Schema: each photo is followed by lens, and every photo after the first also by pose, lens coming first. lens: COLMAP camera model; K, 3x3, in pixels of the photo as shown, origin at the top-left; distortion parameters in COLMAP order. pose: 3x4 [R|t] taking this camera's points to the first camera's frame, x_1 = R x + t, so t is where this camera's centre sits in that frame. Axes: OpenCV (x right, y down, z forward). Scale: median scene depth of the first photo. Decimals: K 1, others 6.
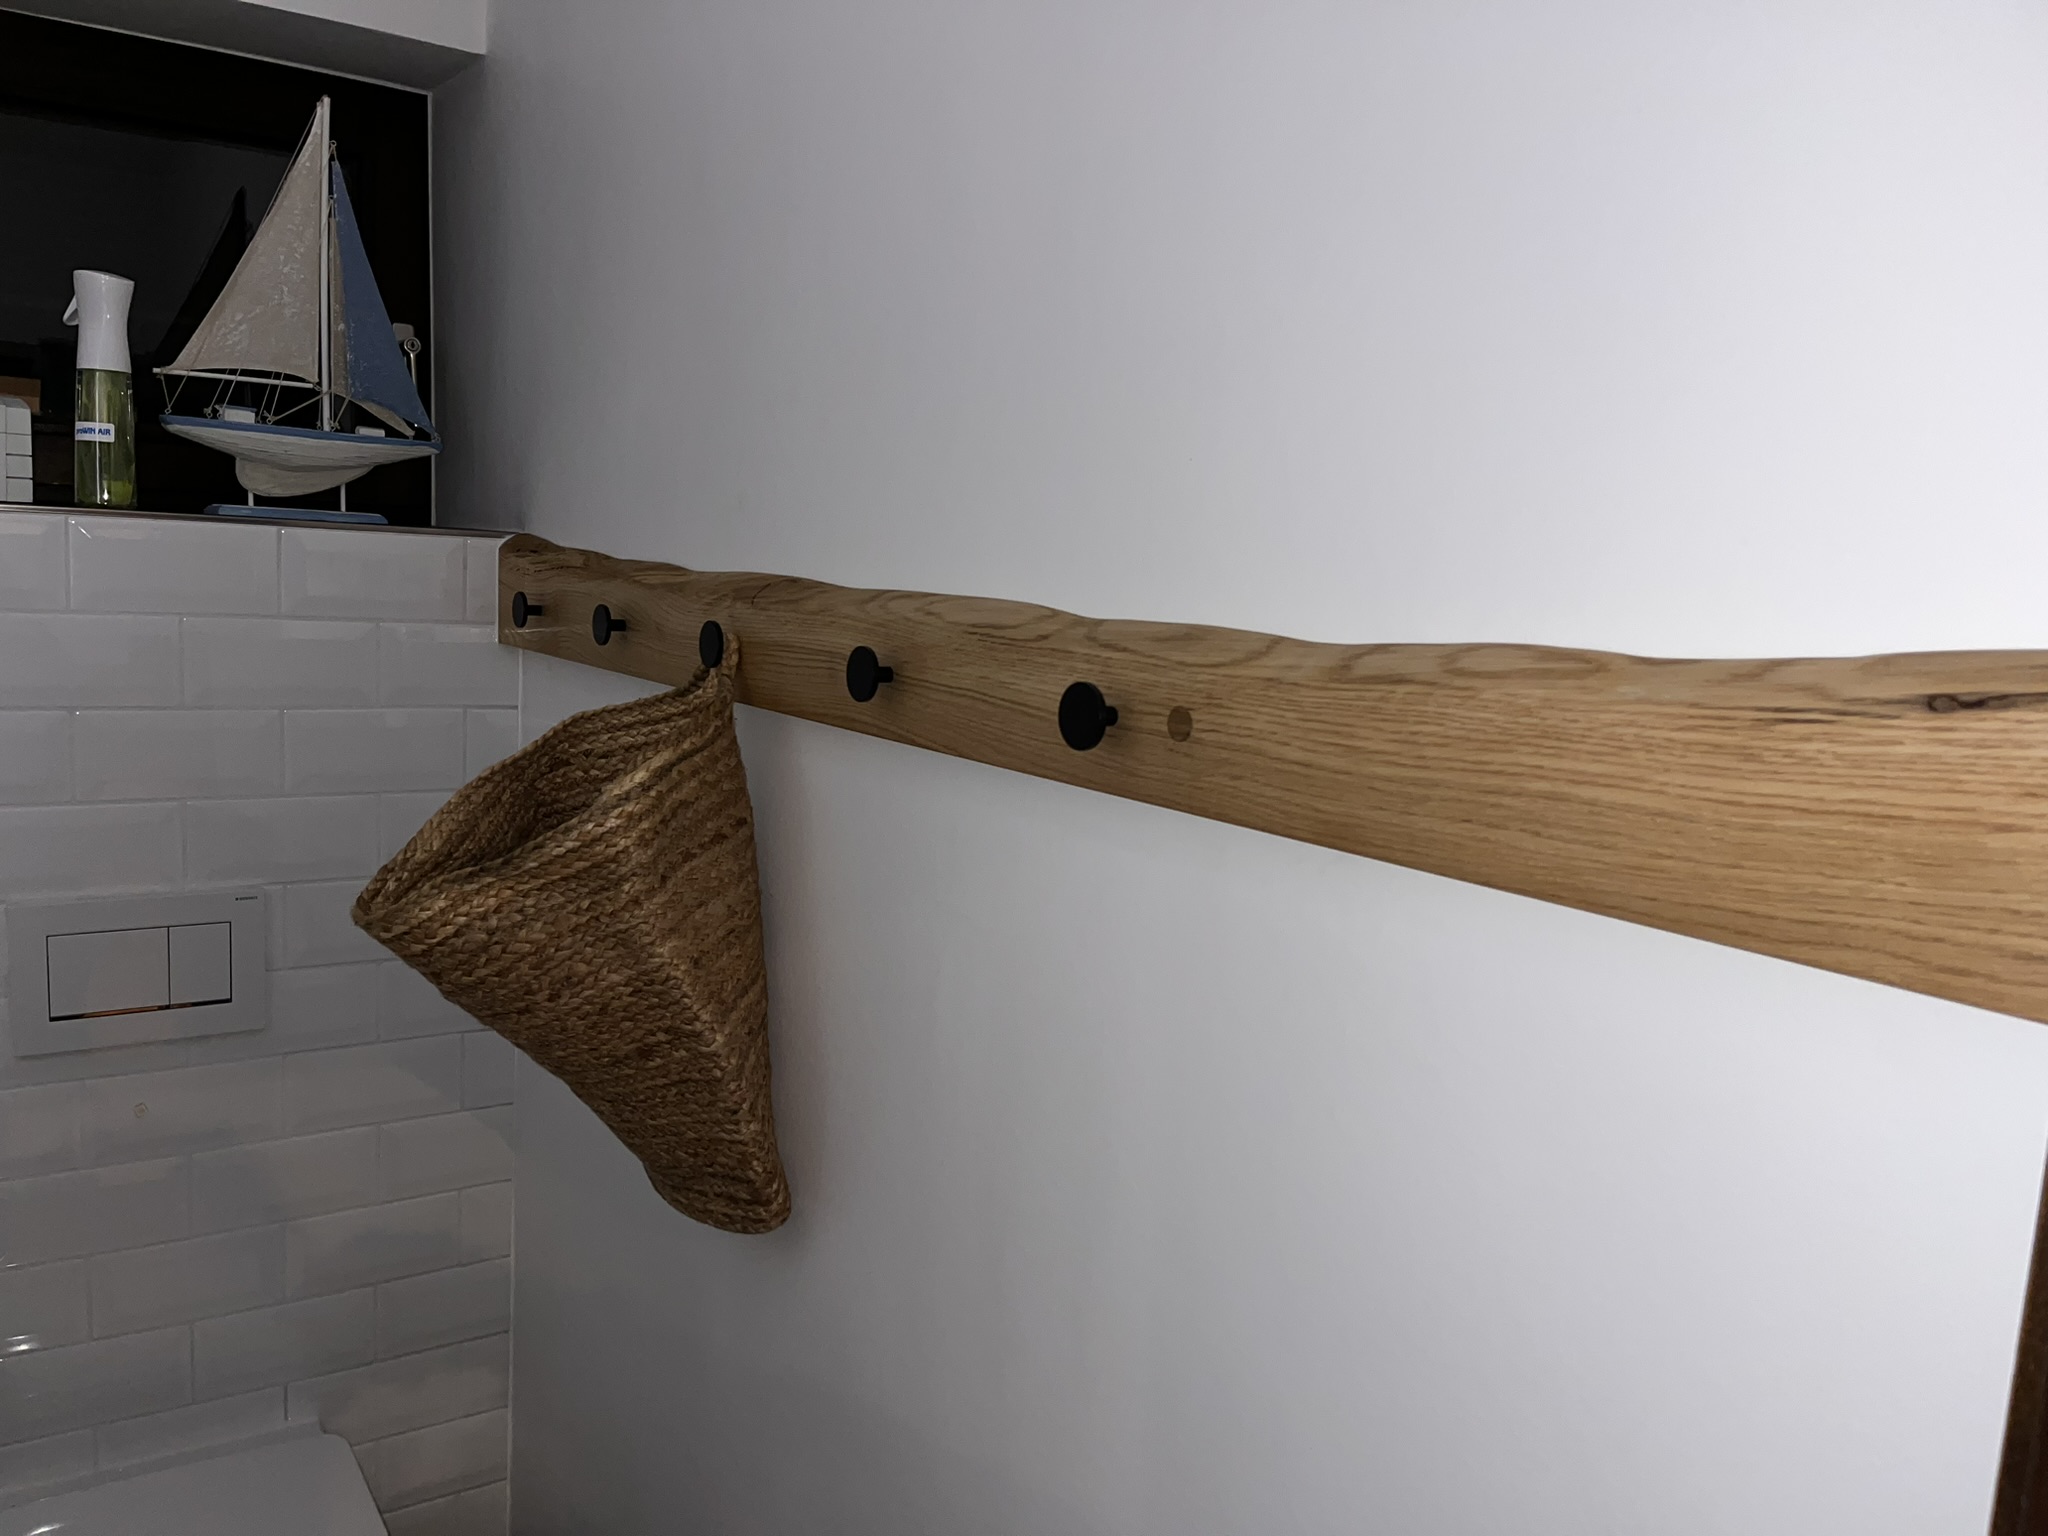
lens RADIAL K [[1570.6, 0, 1012.7], [0, 1570.6, 765.0], [0, 0, 1]] dist [0.020256, -0.014070]
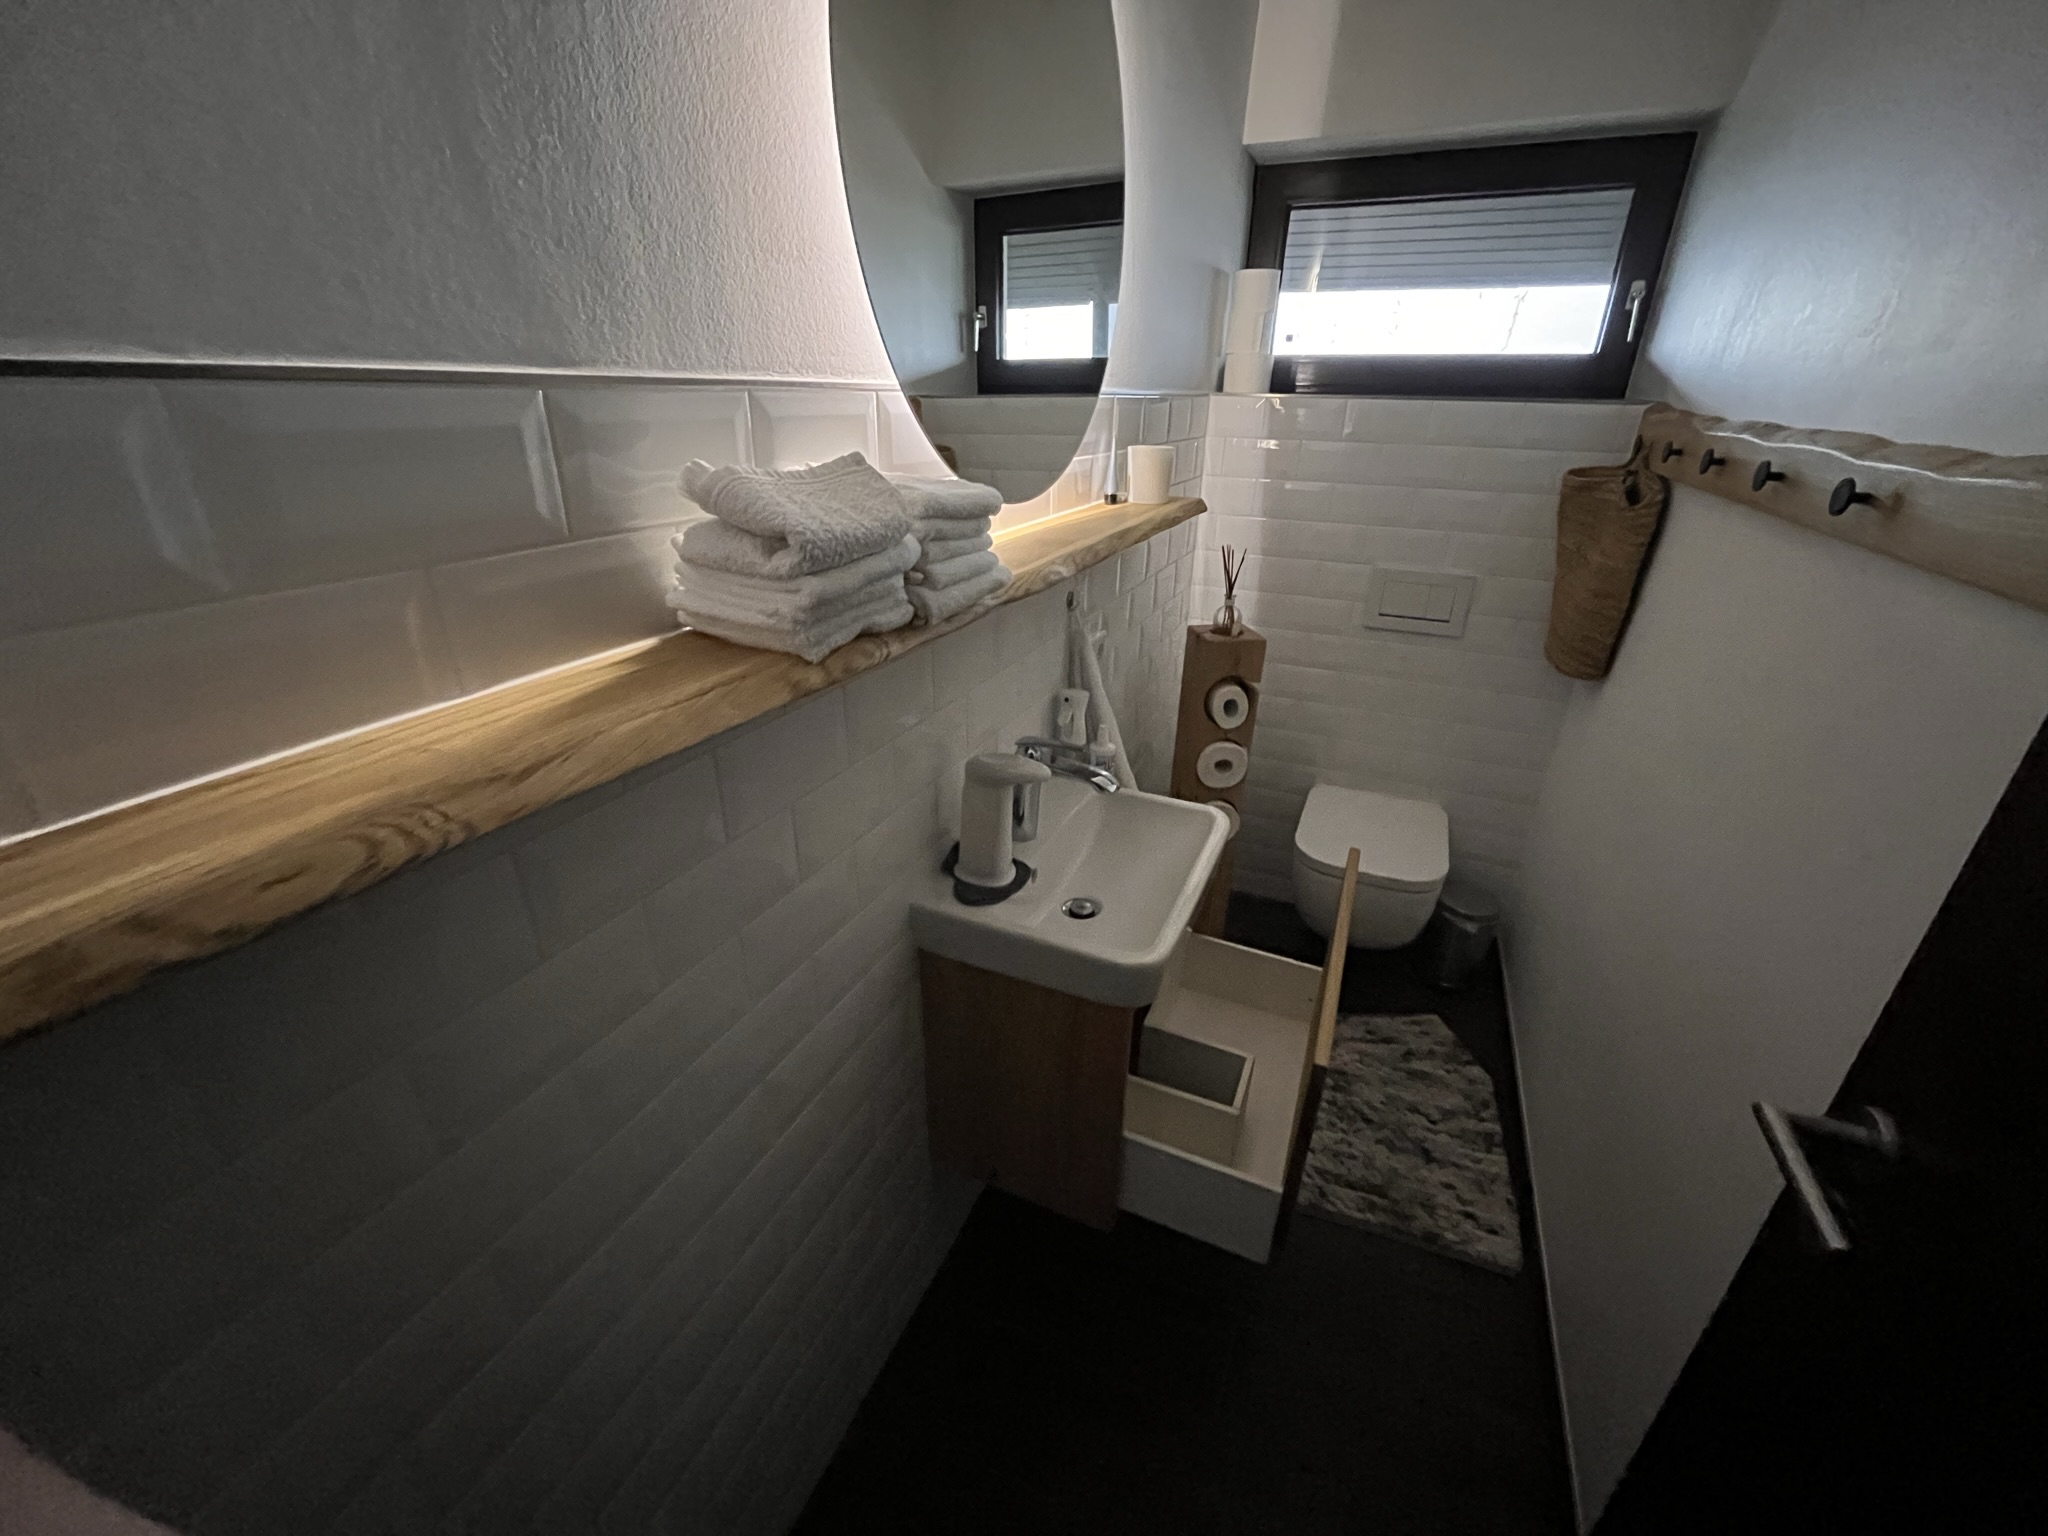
lens RADIAL K [[836.4, 0, 1028.9], [0, 836.4, 757.2], [0, 0, 1]] dist [-0.008155, -0.000268]
pose [[0.533463, 0.315539, -0.784763, 0.258470], [-0.110813, 0.945885, 0.304995, 0.039628], [0.838533, -0.075742, 0.539561, -0.256515]]
